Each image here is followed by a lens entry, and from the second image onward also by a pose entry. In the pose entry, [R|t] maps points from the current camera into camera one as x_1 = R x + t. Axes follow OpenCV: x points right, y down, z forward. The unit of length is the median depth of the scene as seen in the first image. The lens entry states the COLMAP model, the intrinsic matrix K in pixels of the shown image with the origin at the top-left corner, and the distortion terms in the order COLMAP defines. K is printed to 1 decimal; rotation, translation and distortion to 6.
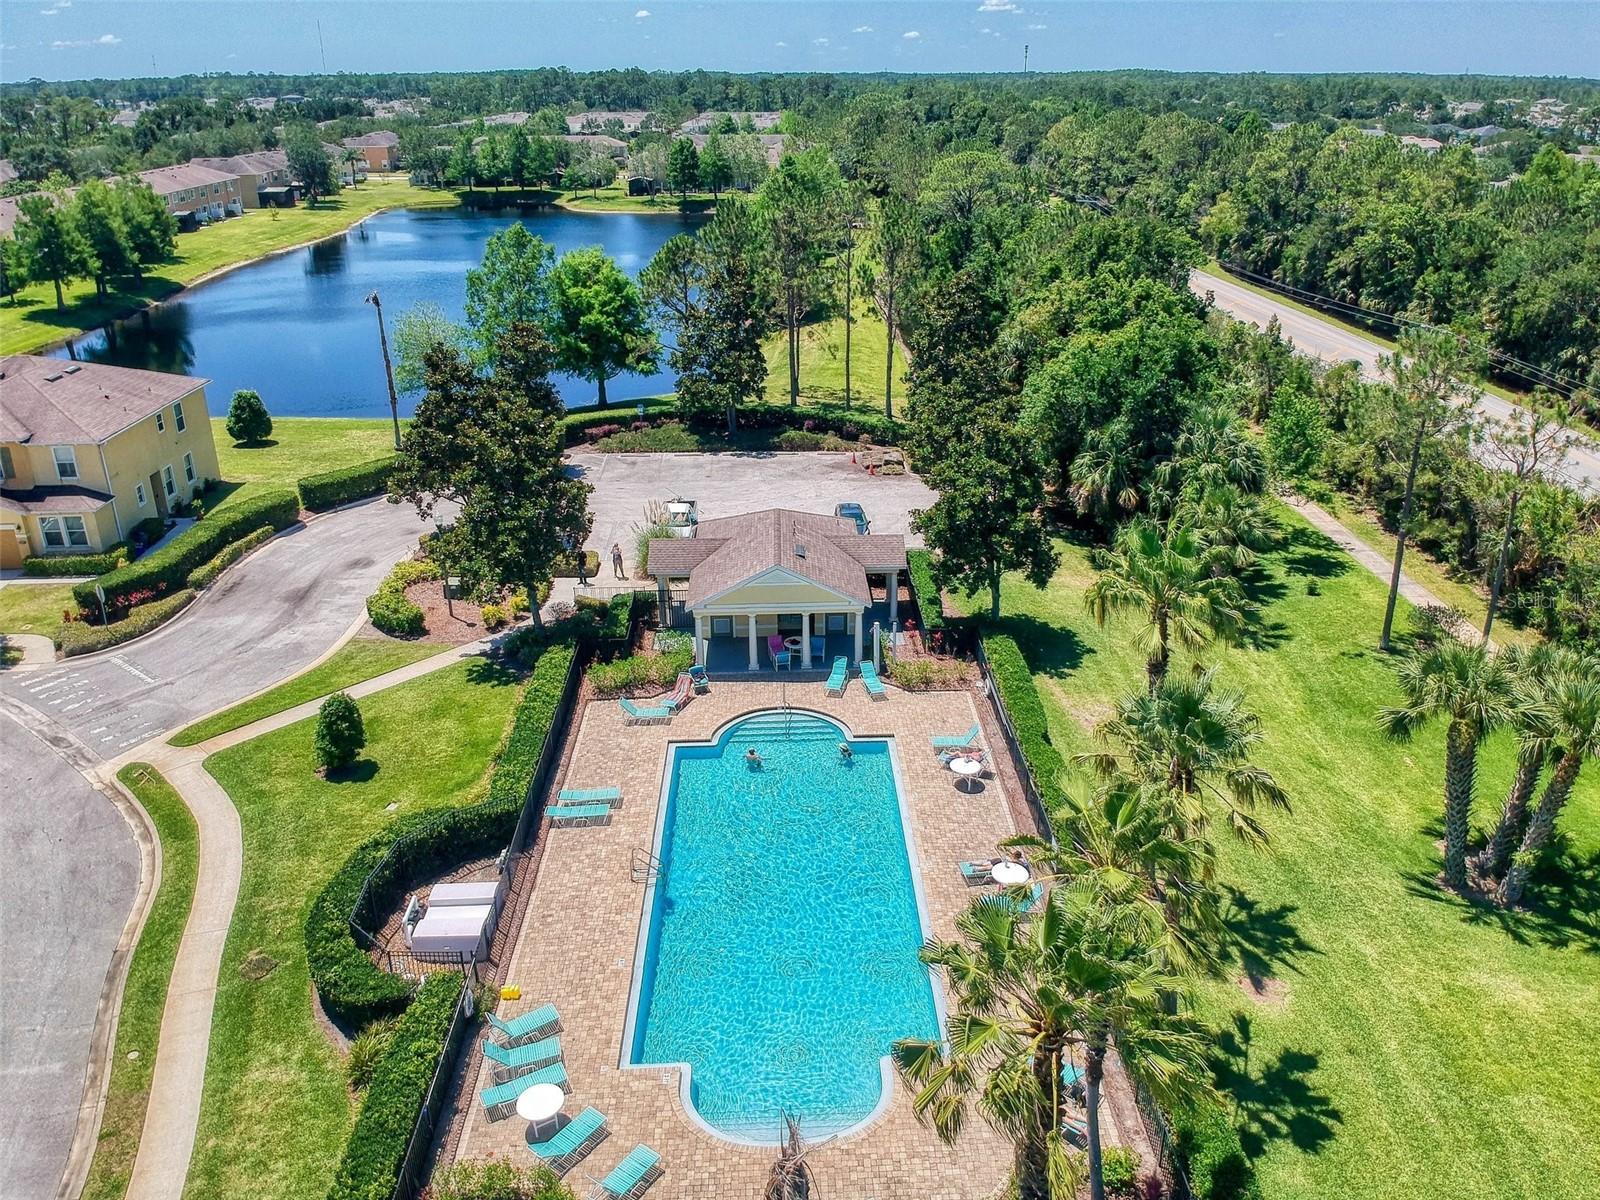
lens RADIAL K [[1223.2, 0, 845.5], [0, 1223.2, 598.7], [0, 0, 1]] dist [0.054915, -0.098131]
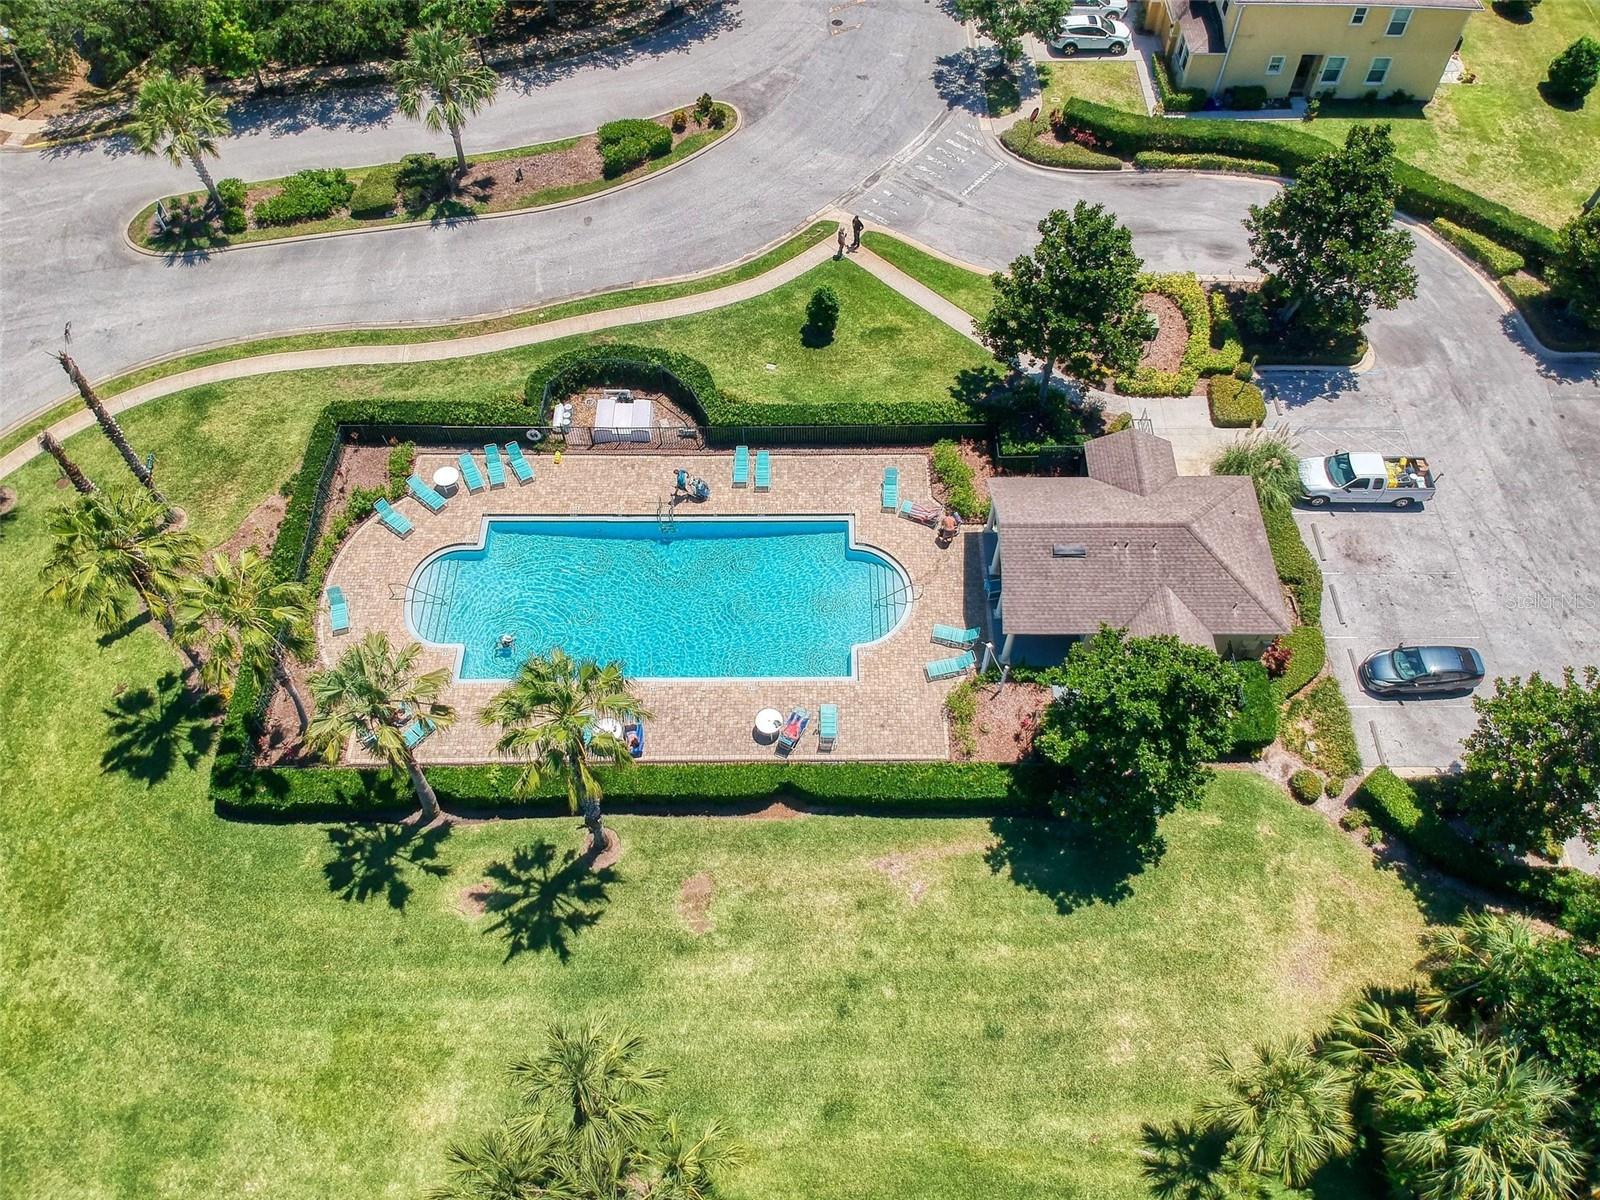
lens RADIAL K [[1173.3, 0, 807.9], [0, 1173.3, 614.7], [0, 0, 1]] dist [0.071595, -0.139524]
pose [[-0.058508, 0.843089, -0.534582, 0.446404], [-0.388869, 0.473953, 0.790031, -0.584465], [0.919433, 0.254106, 0.300121, 0.525185]]
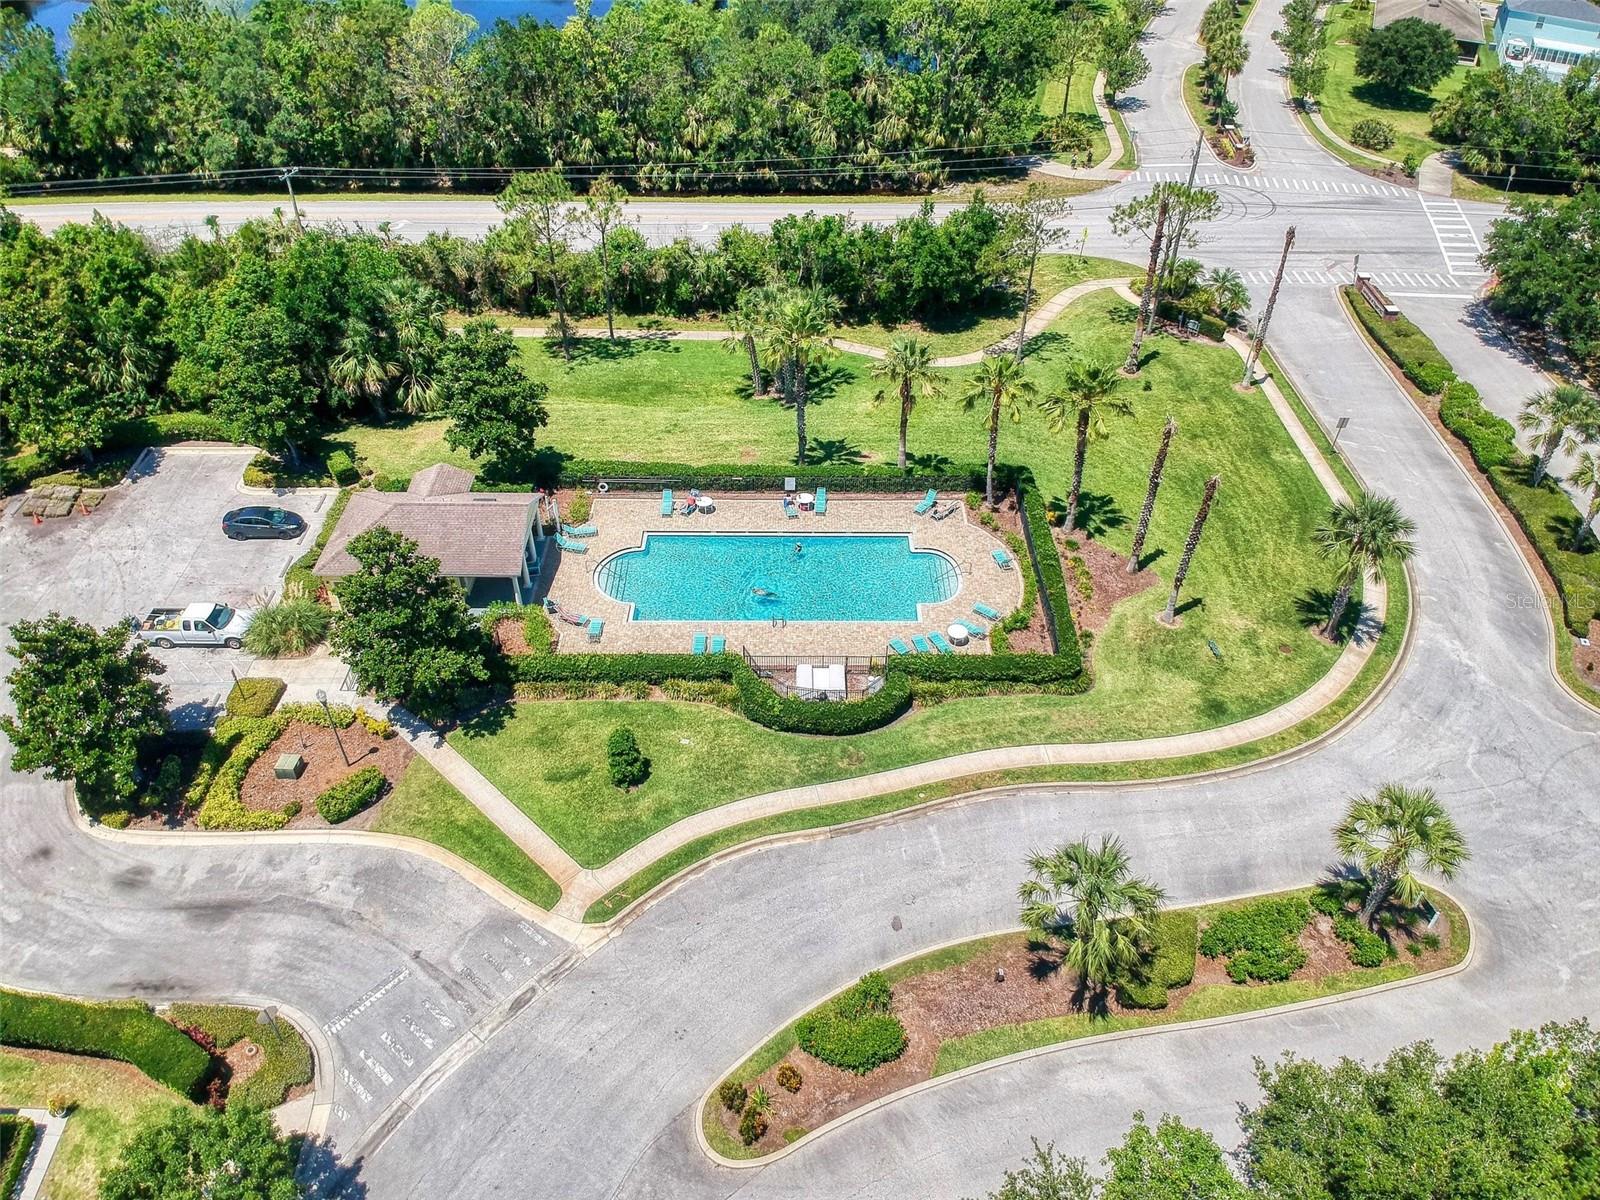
lens RADIAL K [[1173.3, 0, 816.4], [0, 1173.3, 583.3], [0, 0, 1]] dist [0.071595, -0.139524]
pose [[0.047114, -0.629133, 0.775869, -0.977190], [0.380158, 0.729573, 0.568509, -0.515034], [-0.923721, 0.268169, 0.273543, 0.319444]]
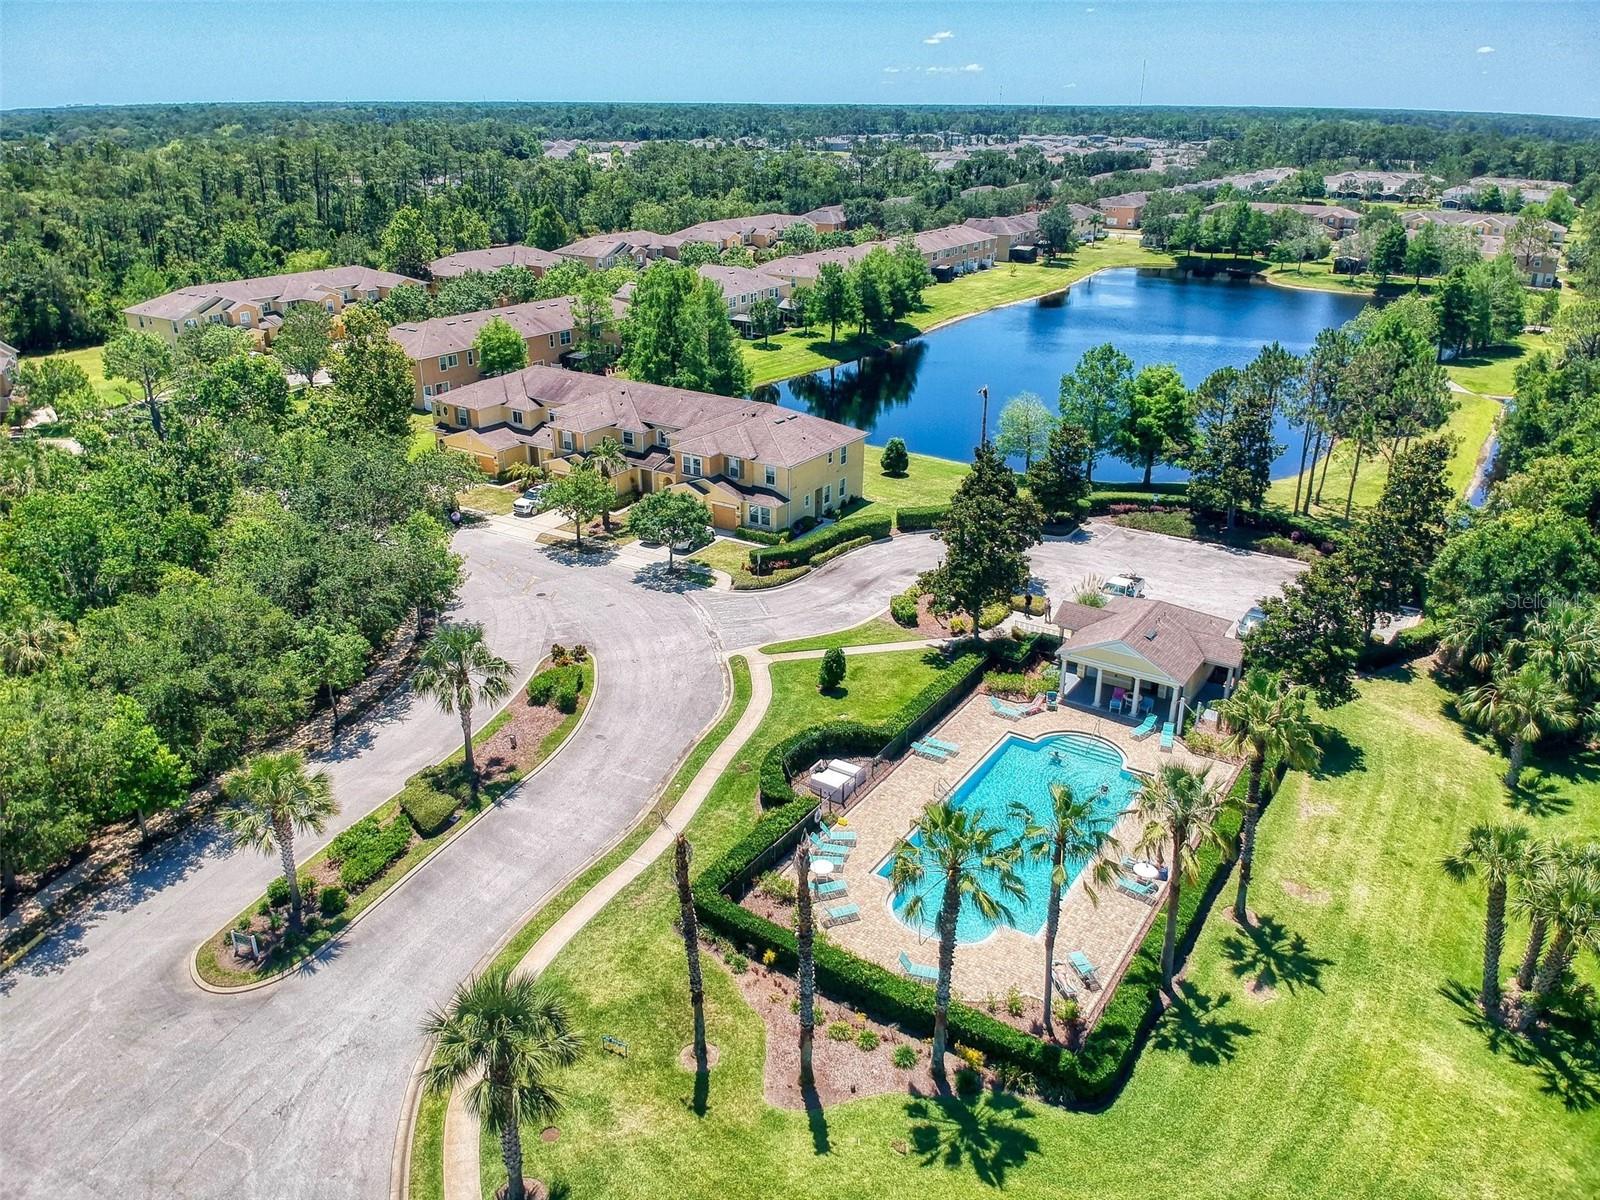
lens RADIAL K [[1173.3, 0, 809.7], [0, 1173.3, 610.6], [0, 0, 1]] dist [0.071595, -0.139524]
pose [[0.809695, 0.237881, -0.536476, 0.338619], [-0.237007, 0.968845, 0.071888, -0.064653], [0.536862, 0.068941, 0.840848, -0.328937]]
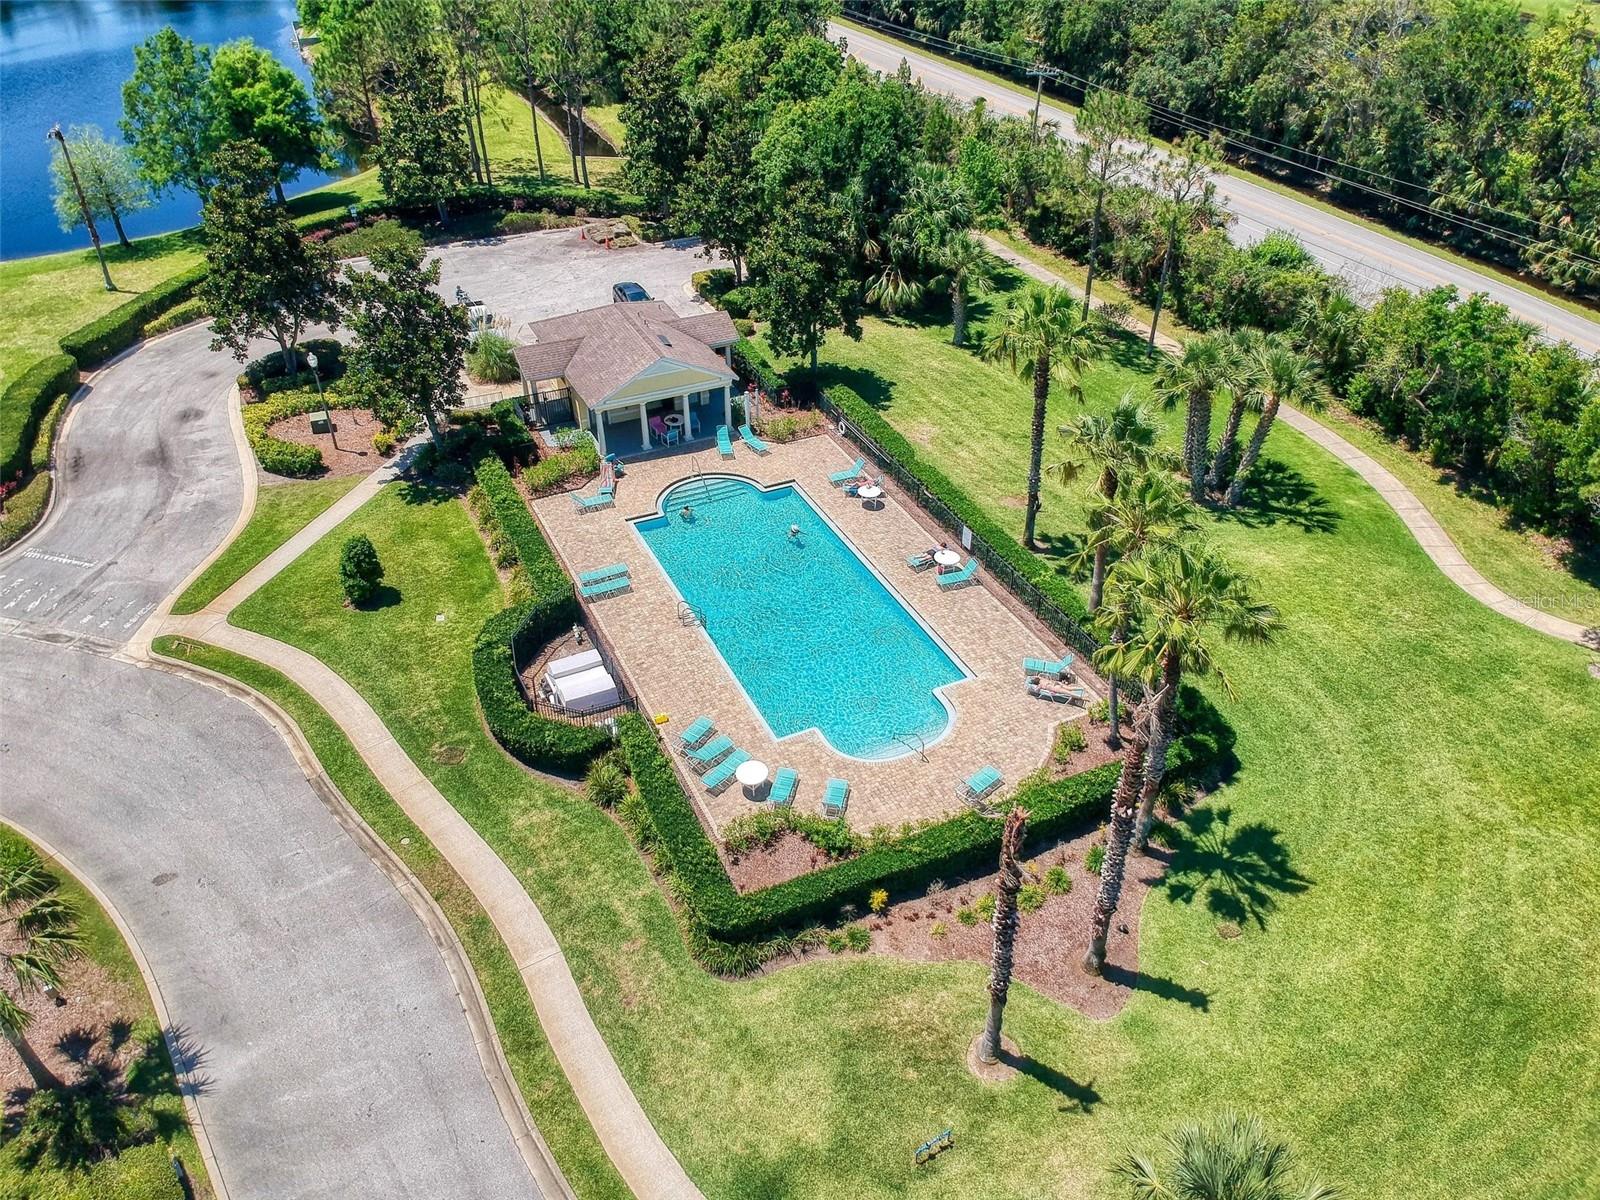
lens RADIAL K [[1173.3, 0, 819.2], [0, 1173.3, 596.8], [0, 0, 1]] dist [0.071595, -0.139524]
pose [[0.922246, -0.225838, 0.313782, -0.284897], [0.148434, 0.956278, 0.251992, -0.060296], [-0.356972, -0.185823, 0.915446, -0.118846]]
